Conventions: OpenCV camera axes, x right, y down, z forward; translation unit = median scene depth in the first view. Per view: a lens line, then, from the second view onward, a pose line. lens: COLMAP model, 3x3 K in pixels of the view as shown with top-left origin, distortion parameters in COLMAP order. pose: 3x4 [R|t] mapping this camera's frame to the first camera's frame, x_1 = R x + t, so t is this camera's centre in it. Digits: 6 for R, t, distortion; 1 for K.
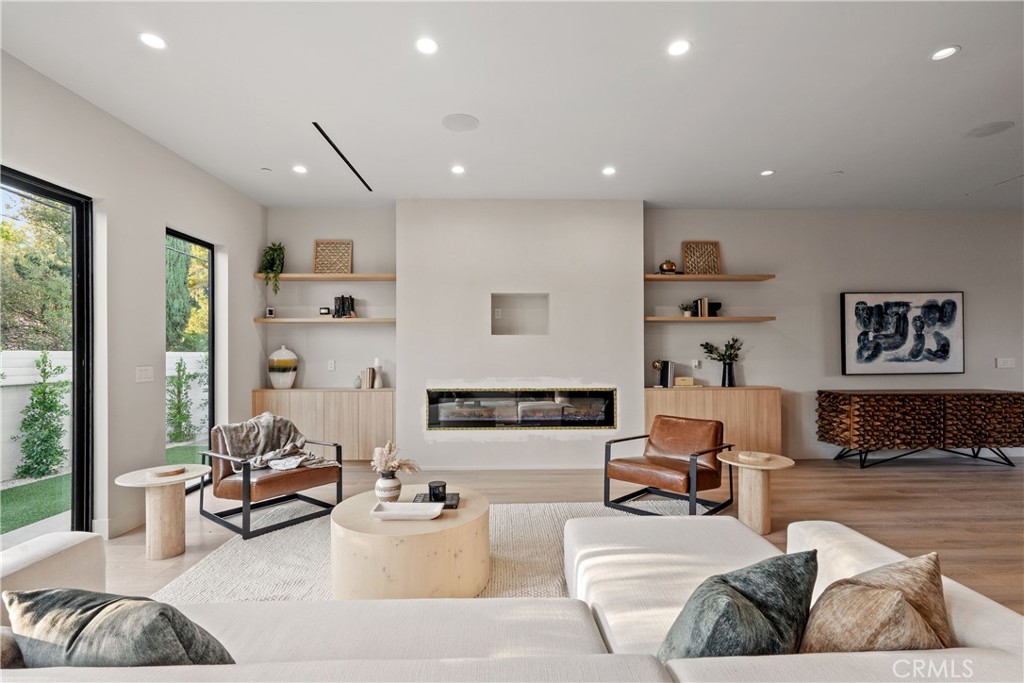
lens RADIAL K [[467.1, 0, 511.6], [0, 467.1, 349.3], [0, 0, 1]] dist [-0.005154, 0.001887]
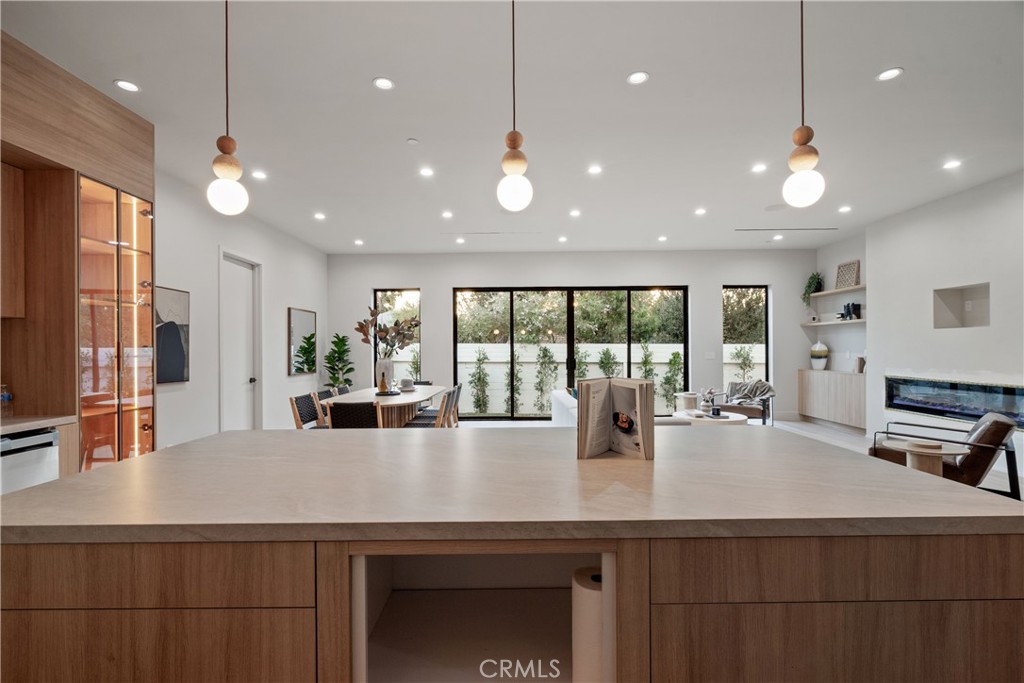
lens RADIAL K [[467.1, 0, 512.3], [0, 467.1, 349.7], [0, 0, 1]] dist [-0.005154, 0.001887]
pose [[-0.029320, 0.006180, -0.999551, 1.005432], [0.010318, 0.999929, 0.005879, 0.001192], [0.999517, -0.010141, -0.029382, 0.066492]]
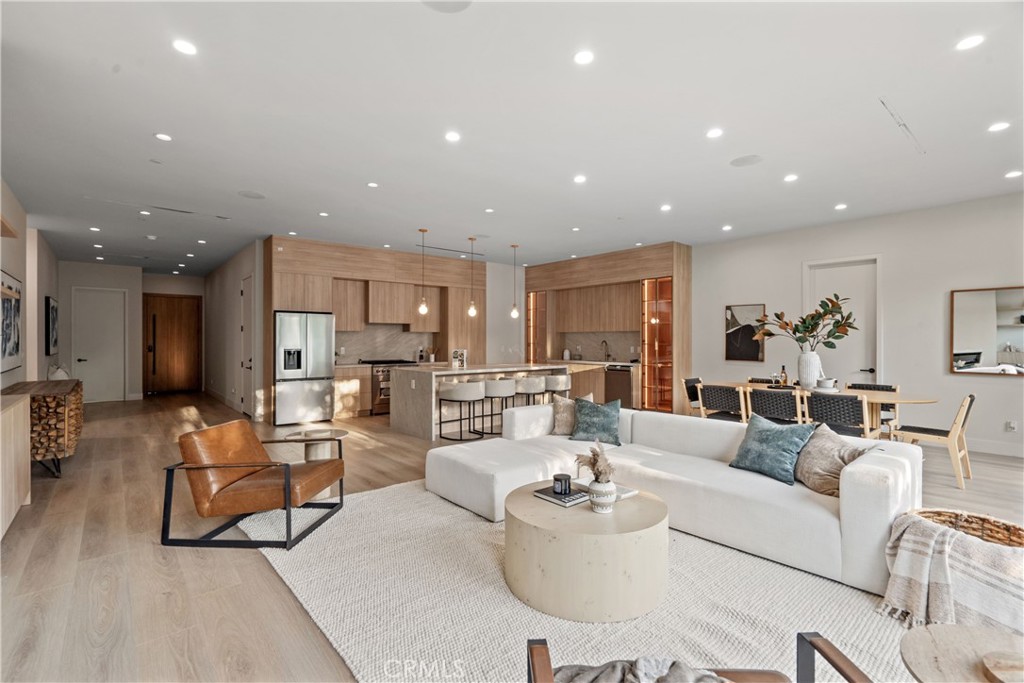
lens RADIAL K [[467.1, 0, 507.6], [0, 467.1, 343.0], [0, 0, 1]] dist [-0.005154, 0.001887]
pose [[-0.625673, 0.002217, 0.780082, -0.430960], [0.001889, 0.999997, -0.001327, 0.005840], [-0.780083, 0.000644, -0.625675, 0.857568]]
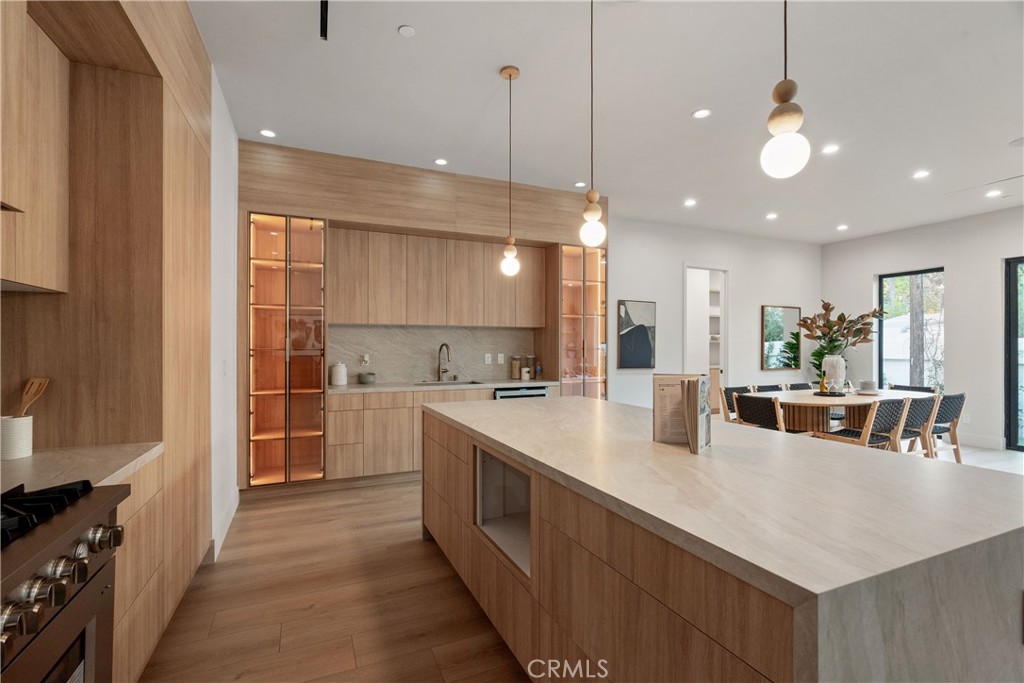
lens RADIAL K [[467.1, 0, 513.6], [0, 467.1, 344.0], [0, 0, 1]] dist [-0.005154, 0.001887]
pose [[-0.922021, 0.001726, -0.387137, 0.938672], [0.003452, 0.999987, -0.003763, 0.001327], [0.387125, -0.004806, -0.922015, 0.383882]]
